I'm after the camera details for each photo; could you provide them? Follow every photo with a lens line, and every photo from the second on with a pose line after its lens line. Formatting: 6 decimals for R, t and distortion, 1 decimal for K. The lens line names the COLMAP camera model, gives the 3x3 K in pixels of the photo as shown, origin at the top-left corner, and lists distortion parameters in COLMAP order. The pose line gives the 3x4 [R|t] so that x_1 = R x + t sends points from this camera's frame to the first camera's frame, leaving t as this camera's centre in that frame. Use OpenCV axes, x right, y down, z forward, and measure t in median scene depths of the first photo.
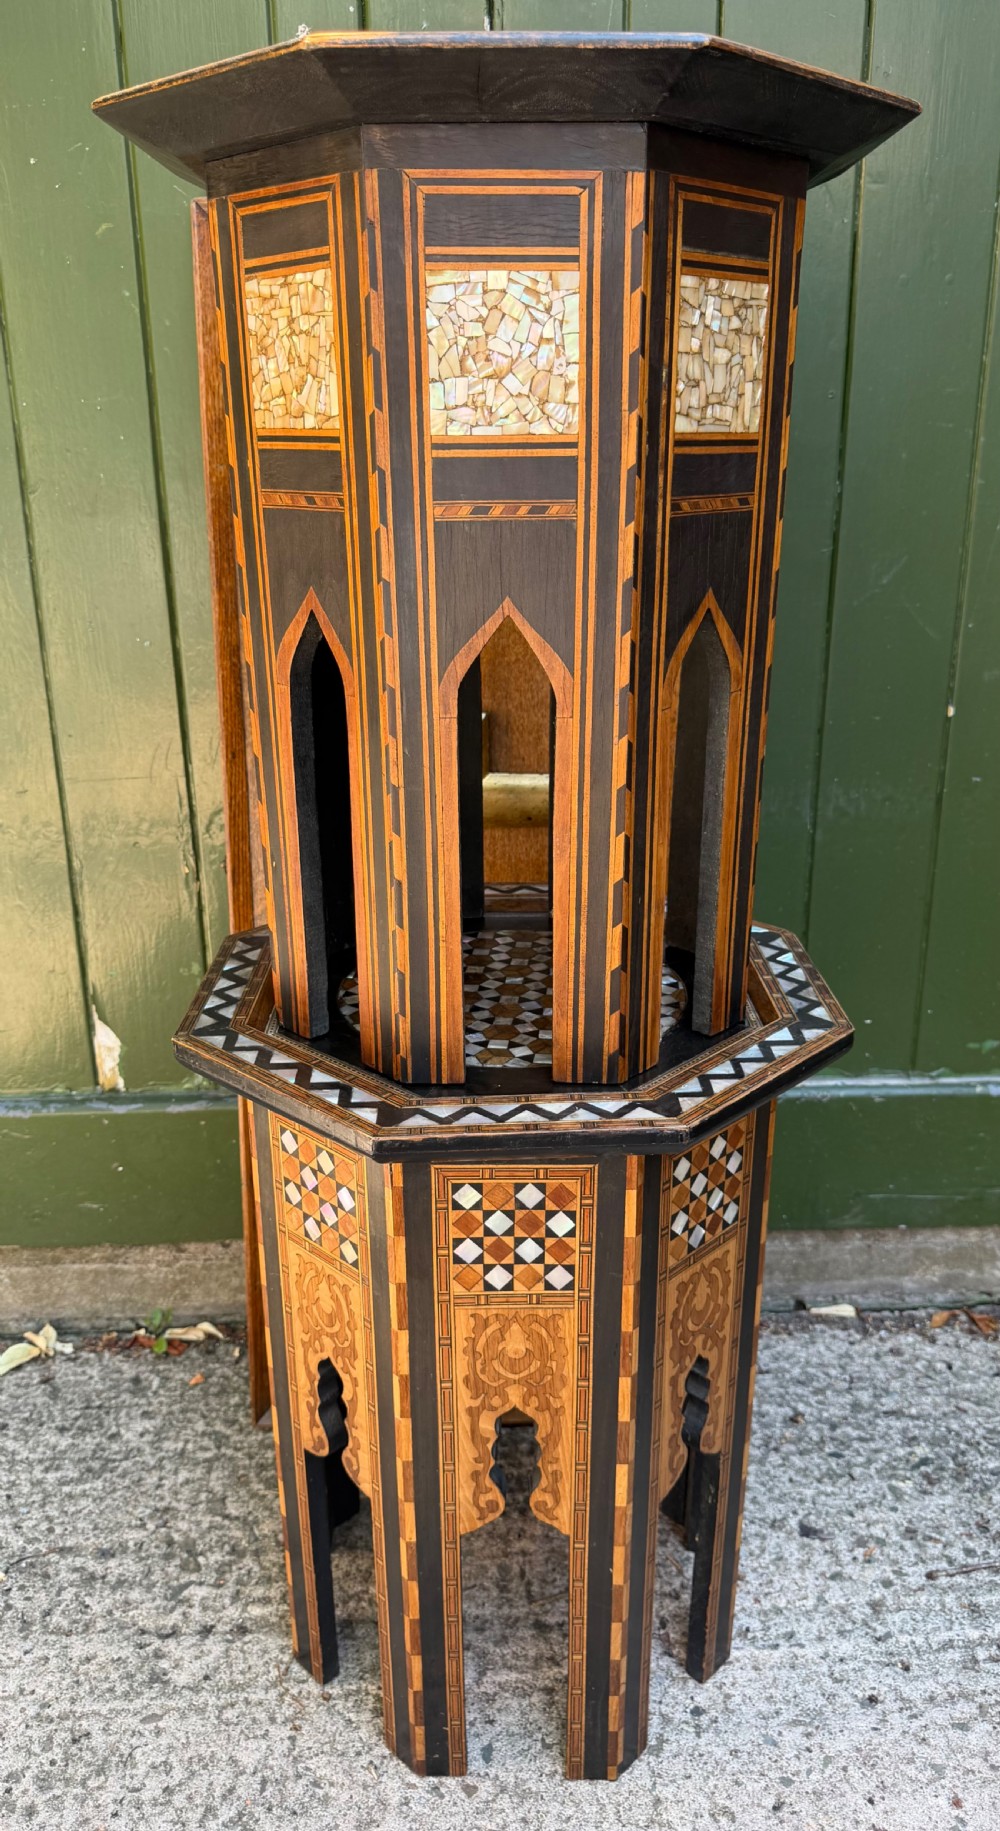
lens RADIAL K [[1324.4, 0, 515.8], [0, 1324.4, 912.0], [0, 0, 1]] dist [0.006991, 0.001668]
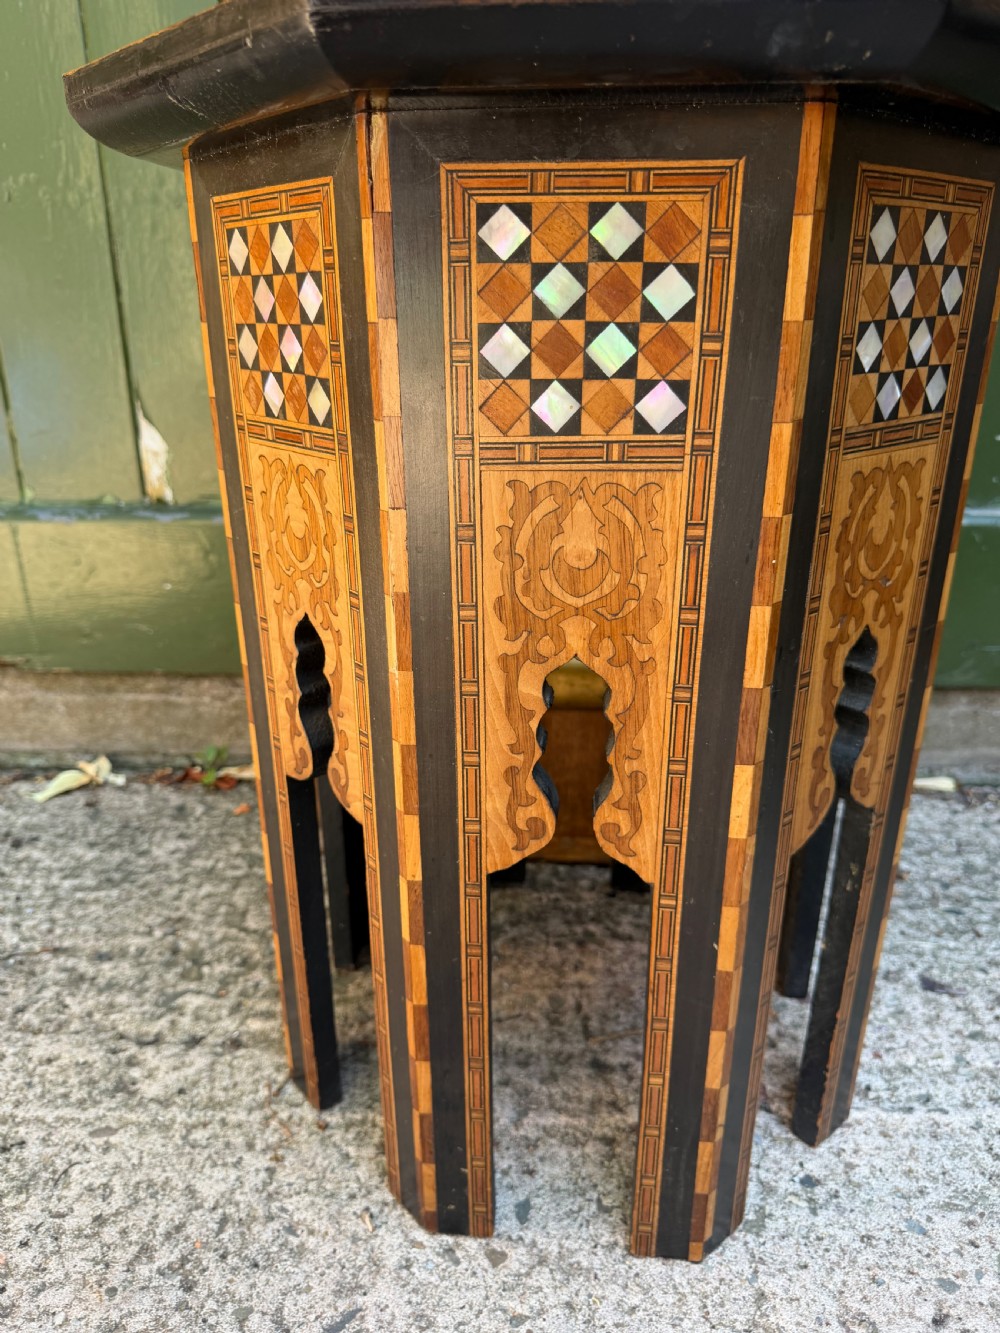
lens RADIAL K [[955.9, 0, 500.0], [0, 955.9, 666.5], [0, 0, 1]] dist [-0.002685, -0.005097]
pose [[0.995170, 0.034431, -0.091931, 0.004189], [-0.031808, 0.999048, 0.029847, 0.311613], [0.092871, -0.026779, 0.995318, 0.473050]]
